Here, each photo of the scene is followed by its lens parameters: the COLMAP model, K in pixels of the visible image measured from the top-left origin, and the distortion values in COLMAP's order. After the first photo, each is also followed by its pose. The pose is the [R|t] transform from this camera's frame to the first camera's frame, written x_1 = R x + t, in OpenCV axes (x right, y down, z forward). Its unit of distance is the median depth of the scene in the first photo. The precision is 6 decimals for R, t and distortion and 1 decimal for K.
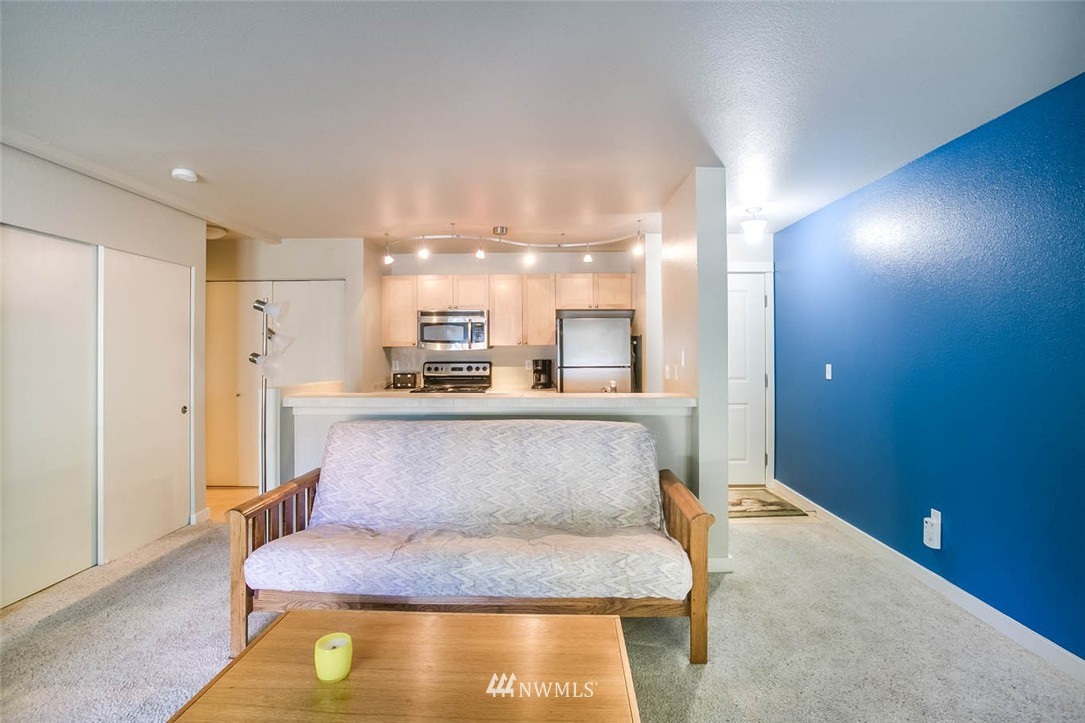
lens RADIAL K [[525.2, 0, 546.1], [0, 525.2, 338.1], [0, 0, 1]] dist [-0.052014, 0.024941]
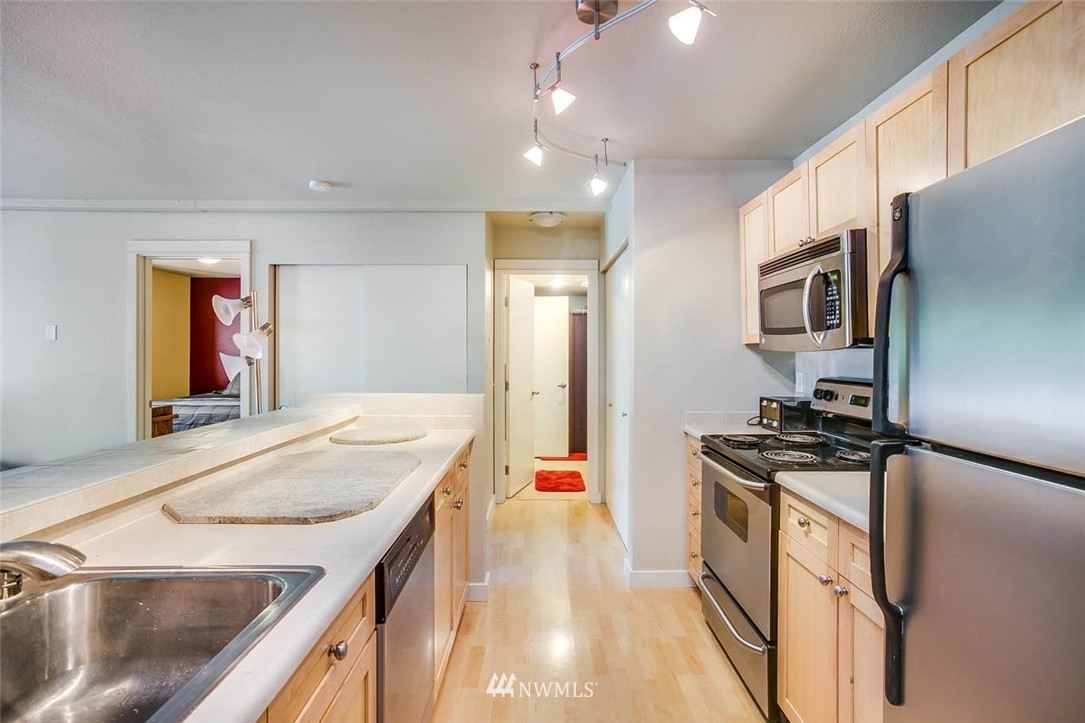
lens RADIAL K [[525.2, 0, 552.8], [0, 525.2, 354.6], [0, 0, 1]] dist [-0.052014, 0.024941]
pose [[0.035953, 0.008791, -0.999315, 0.209226], [0.018911, 0.999776, 0.009475, 0.018599], [0.999175, -0.019238, 0.035779, 0.800408]]
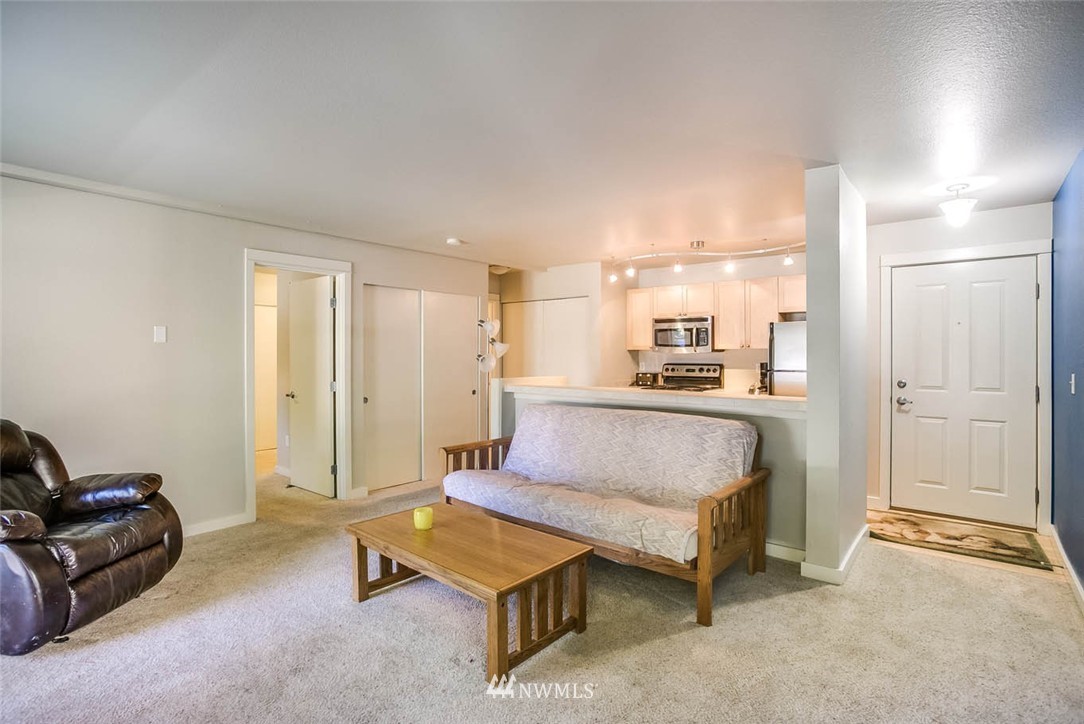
lens RADIAL K [[524.7, 0, 538.7], [0, 524.7, 342.5], [0, 0, 1]] dist [-0.052014, 0.024941]
pose [[0.777303, -0.008090, -0.629074, 0.283788], [0.010138, 0.999949, -0.000333, -0.002203], [0.629044, -0.006119, 0.777345, -0.049226]]
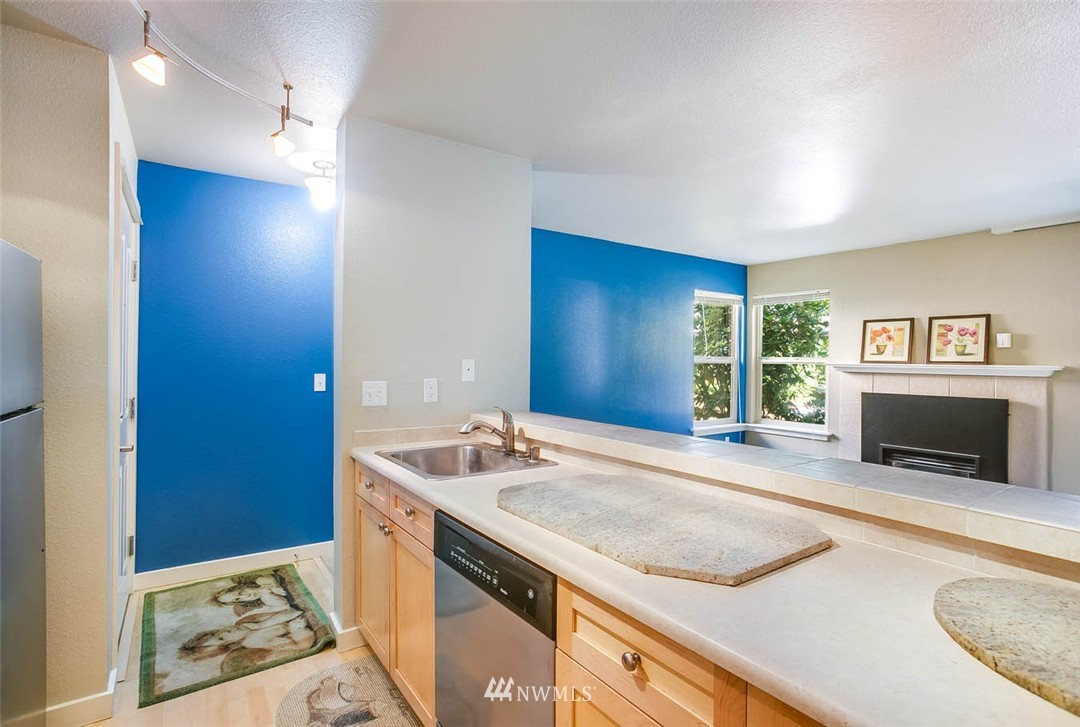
lens RADIAL K [[528.4, 0, 539.0], [0, 528.4, 357.9], [0, 0, 1]] dist [-0.035678, 0.019150]
pose [[-0.584572, -0.000442, 0.811342, -0.277319], [-0.021759, 0.999649, -0.015132, 0.021293], [-0.811050, -0.026500, -0.584377, 0.863093]]
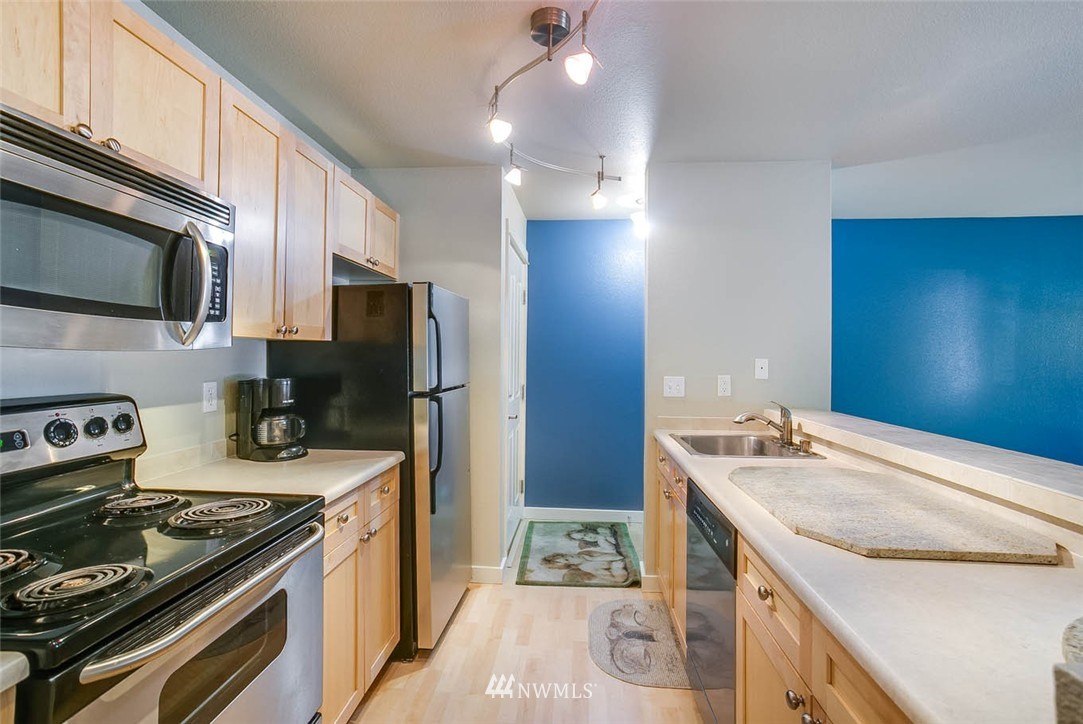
lens RADIAL K [[524.2, 0, 542.9], [0, 524.2, 348.4], [0, 0, 1]] dist [-0.052014, 0.024941]
pose [[0.052620, 0.017474, 0.998462, -0.374166], [-0.028092, 0.999477, -0.016011, 0.021284], [-0.998219, -0.027206, 0.053083, 0.820937]]
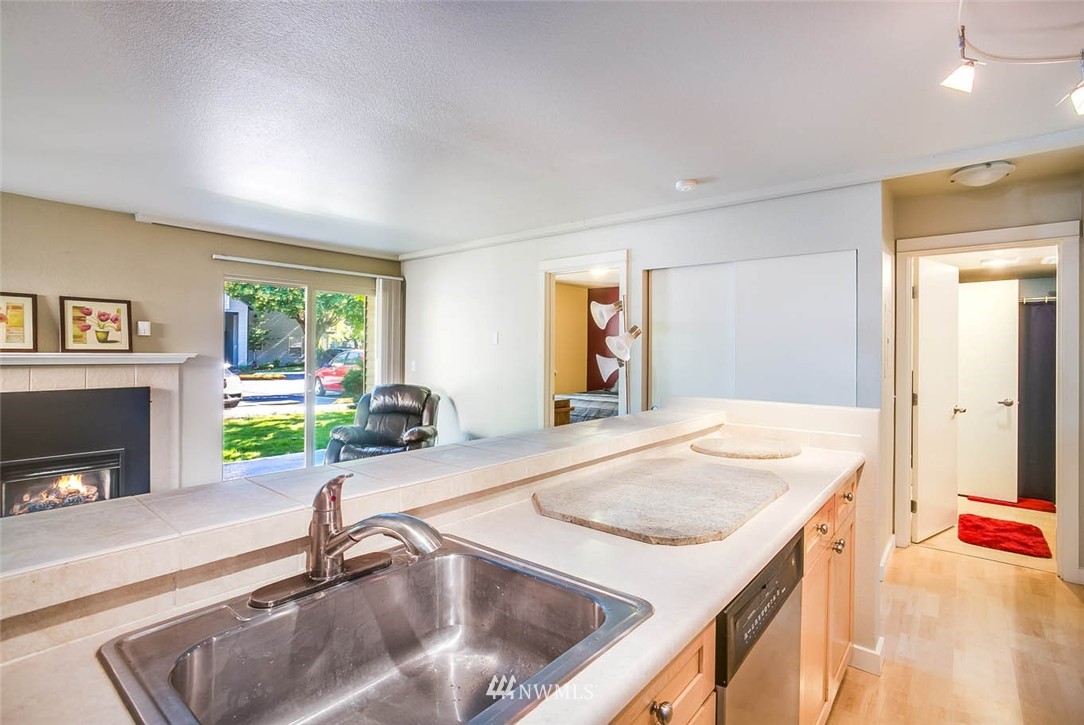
lens RADIAL K [[524.7, 0, 545.8], [0, 524.7, 351.4], [0, 0, 1]] dist [-0.052014, 0.024941]
pose [[-0.625599, -0.002855, -0.780140, 0.163934], [0.010318, 0.999876, -0.011934, 0.018097], [0.780077, -0.015516, -0.625491, 0.799254]]
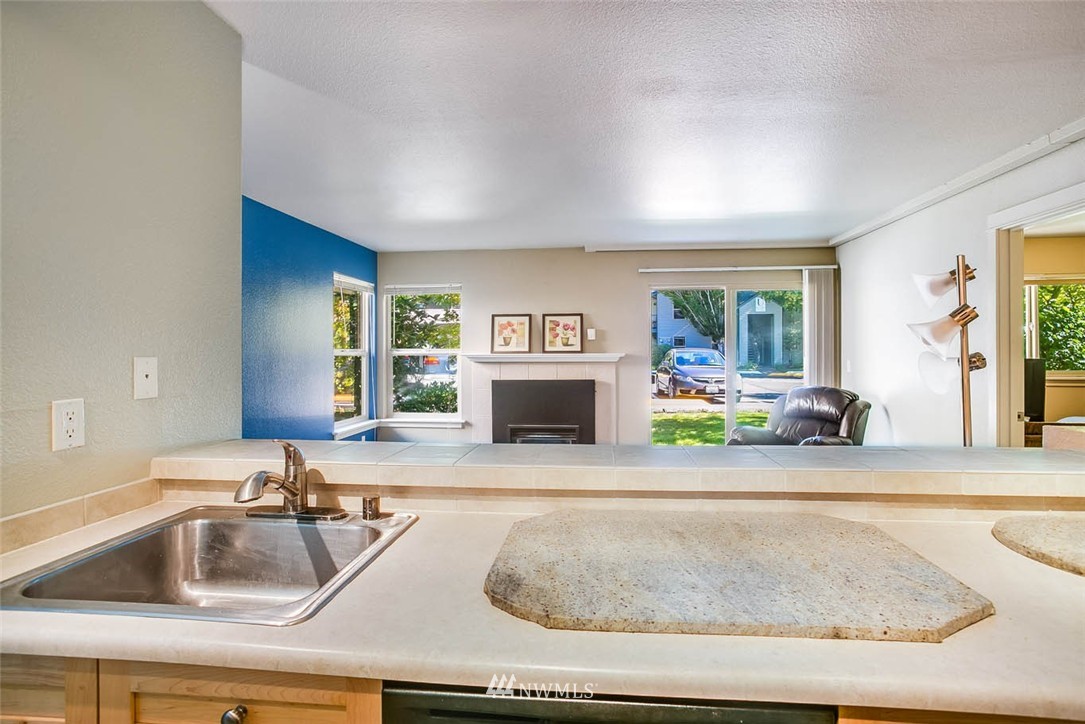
lens RADIAL K [[525.2, 0, 549.4], [0, 525.2, 351.1], [0, 0, 1]] dist [-0.052014, 0.024941]
pose [[-0.996487, 0.008495, 0.083319, -0.059460], [0.006874, 0.999782, -0.019719, 0.020217], [-0.083468, -0.019077, -0.996328, 0.864788]]
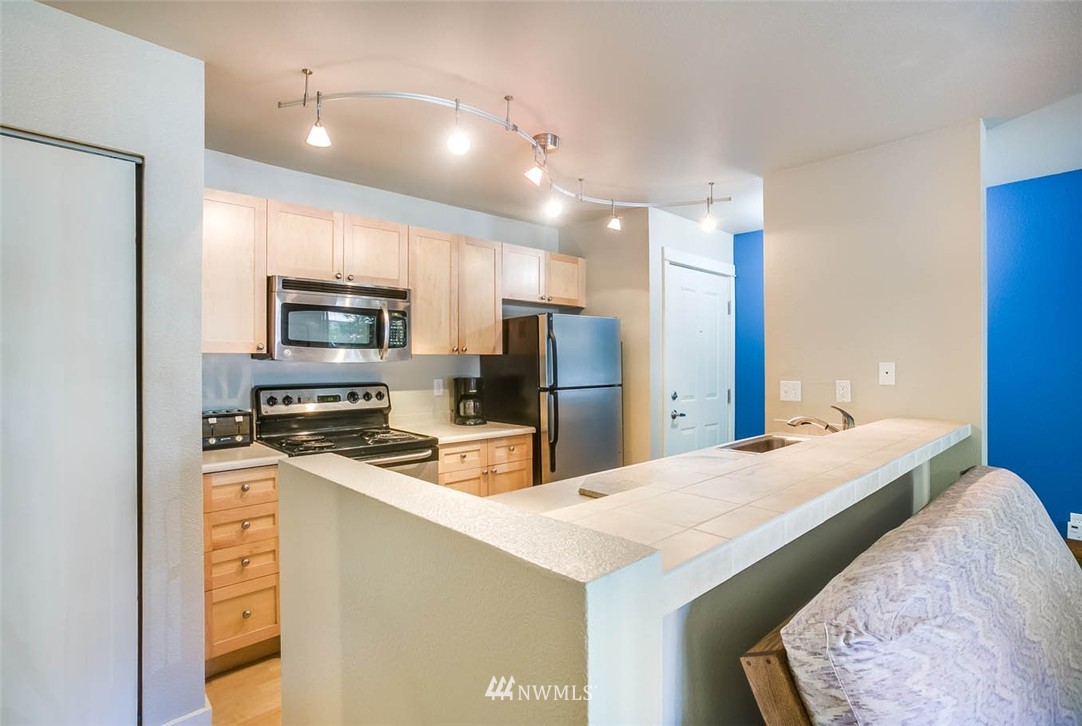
lens RADIAL K [[523.8, 0, 544.9], [0, 523.8, 353.6], [0, 0, 1]] dist [-0.052014, 0.024941]
pose [[0.729910, 0.012954, 0.683420, -0.383452], [-0.012926, 0.999903, -0.005148, 0.015153], [-0.683421, -0.005076, 0.730007, 0.503554]]
